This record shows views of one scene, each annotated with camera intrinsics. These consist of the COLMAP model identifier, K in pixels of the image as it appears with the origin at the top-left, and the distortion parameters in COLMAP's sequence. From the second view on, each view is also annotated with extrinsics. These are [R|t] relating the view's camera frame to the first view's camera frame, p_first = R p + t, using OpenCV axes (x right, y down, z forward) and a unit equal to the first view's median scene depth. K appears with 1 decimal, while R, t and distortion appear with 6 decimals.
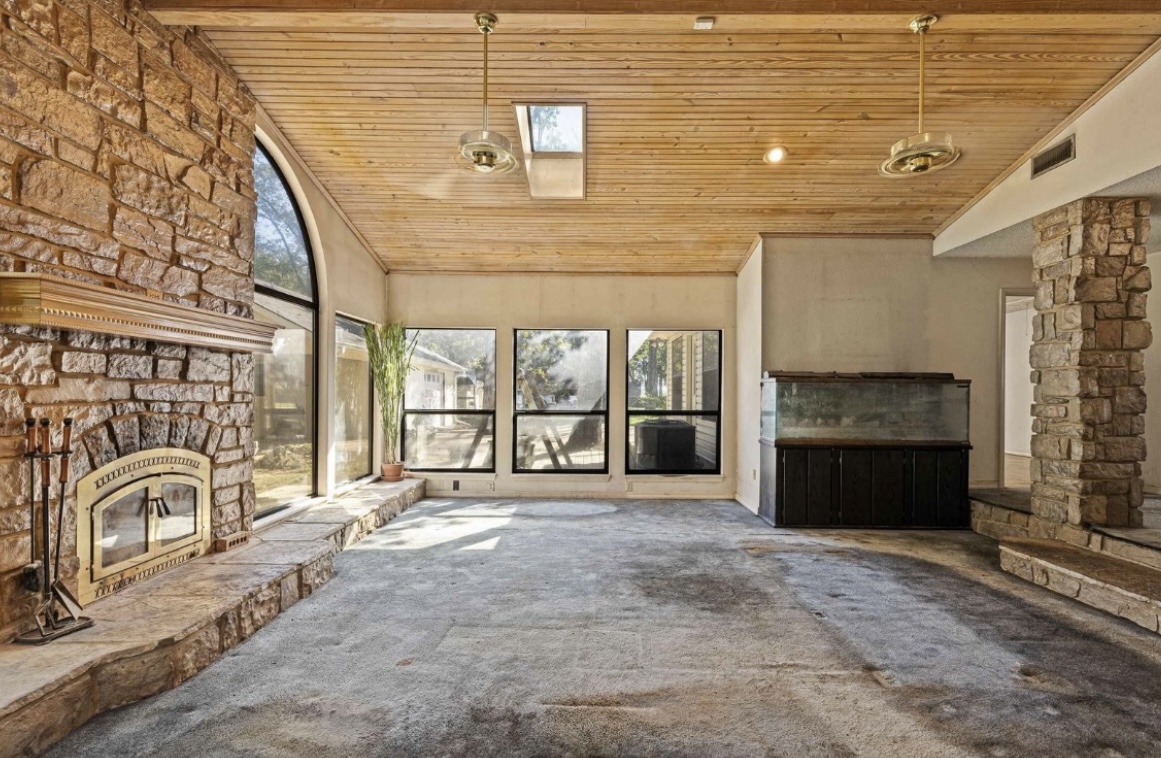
lens RADIAL K [[544.9, 0, 580.5], [0, 544.9, 379.0], [0, 0, 1]] dist [-0.000935, -0.000231]
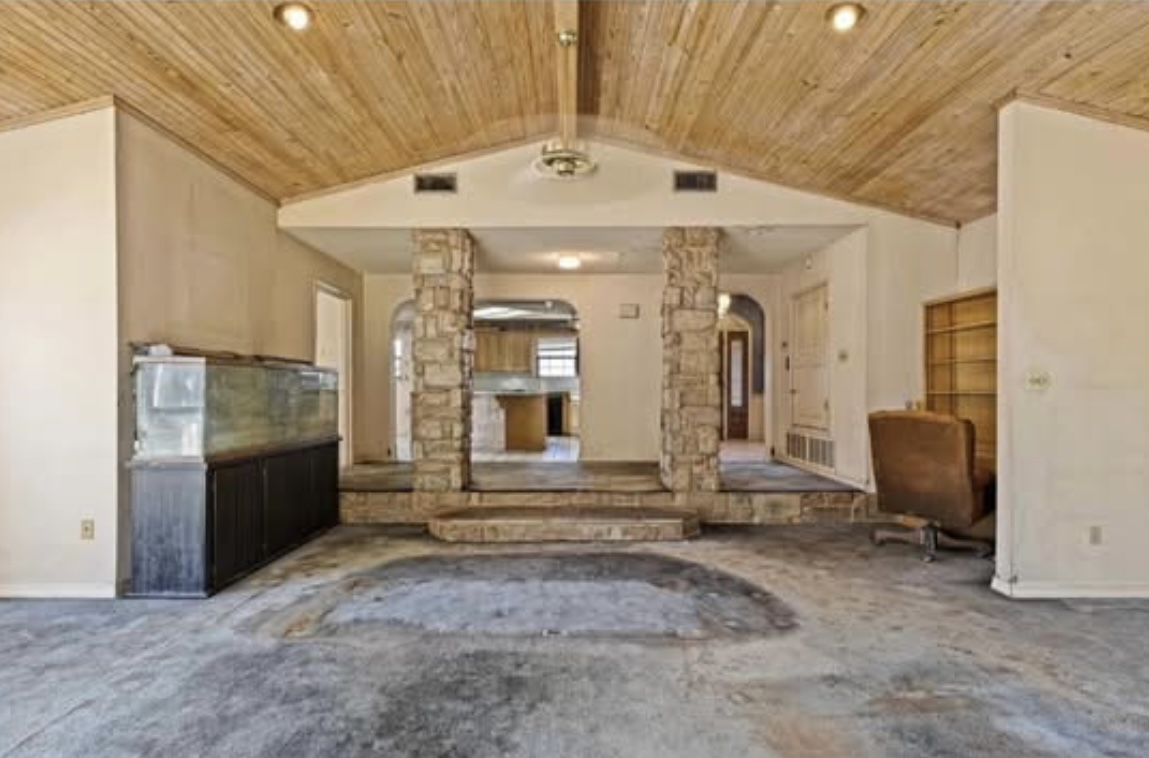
lens RADIAL K [[549.3, 0, 574.5], [0, 549.3, 379.0], [0, 0, 1]] dist [0.000681, 0.000076]
pose [[-0.014707, 0.012278, 0.999816, -0.315573], [-0.031626, 0.999419, -0.012738, 0.021601], [-0.999392, -0.031807, -0.014310, 0.684486]]
